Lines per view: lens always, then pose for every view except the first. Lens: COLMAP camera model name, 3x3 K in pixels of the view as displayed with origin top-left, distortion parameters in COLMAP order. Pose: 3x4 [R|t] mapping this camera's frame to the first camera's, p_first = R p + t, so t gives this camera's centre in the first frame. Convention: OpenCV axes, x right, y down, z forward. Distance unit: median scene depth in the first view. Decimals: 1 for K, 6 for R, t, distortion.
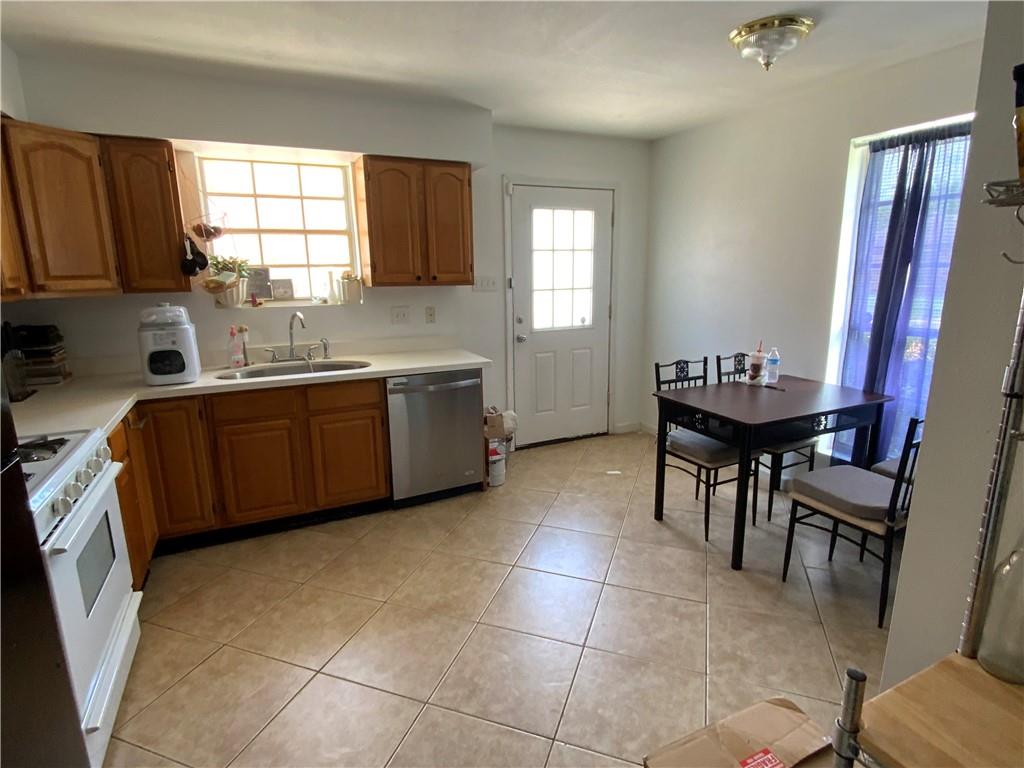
lens RADIAL K [[524.9, 0, 510.2], [0, 524.9, 384.8], [0, 0, 1]] dist [-0.039647, -0.002175]
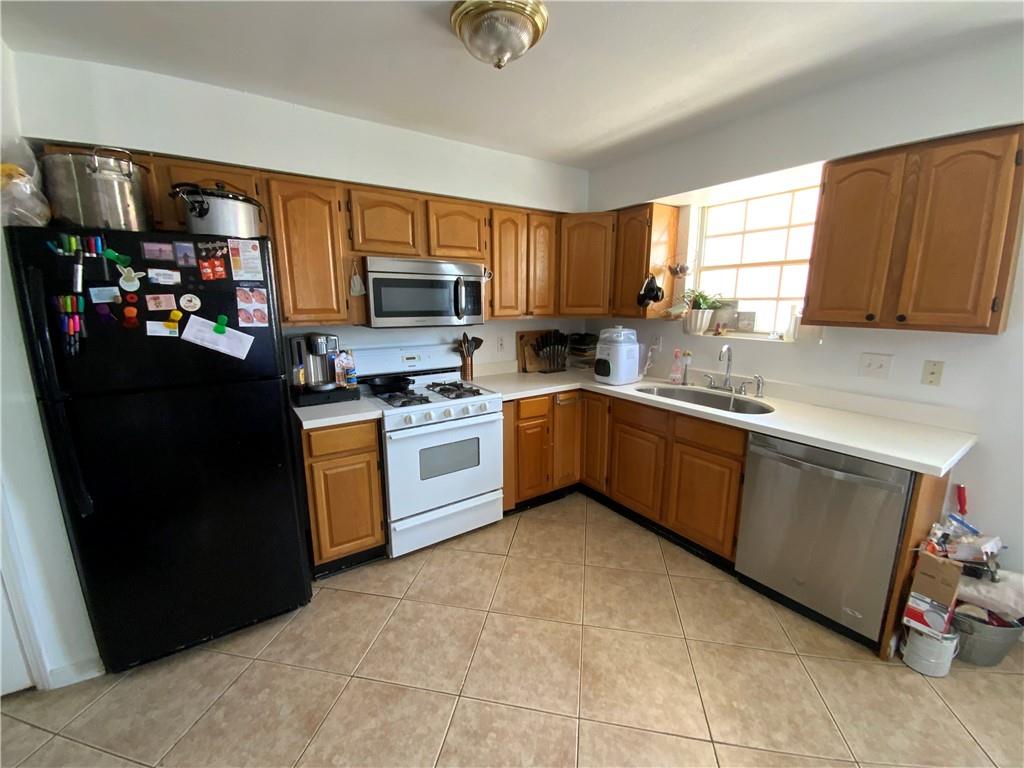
lens RADIAL K [[406.4, 0, 510.5], [0, 406.4, 379.6], [0, 0, 1]] dist [0.003411, -0.000686]
pose [[0.146996, 0.194189, -0.969888, 0.324934], [-0.206992, 0.964868, 0.161813, -0.117983], [0.967236, 0.176973, 0.182028, 0.469392]]
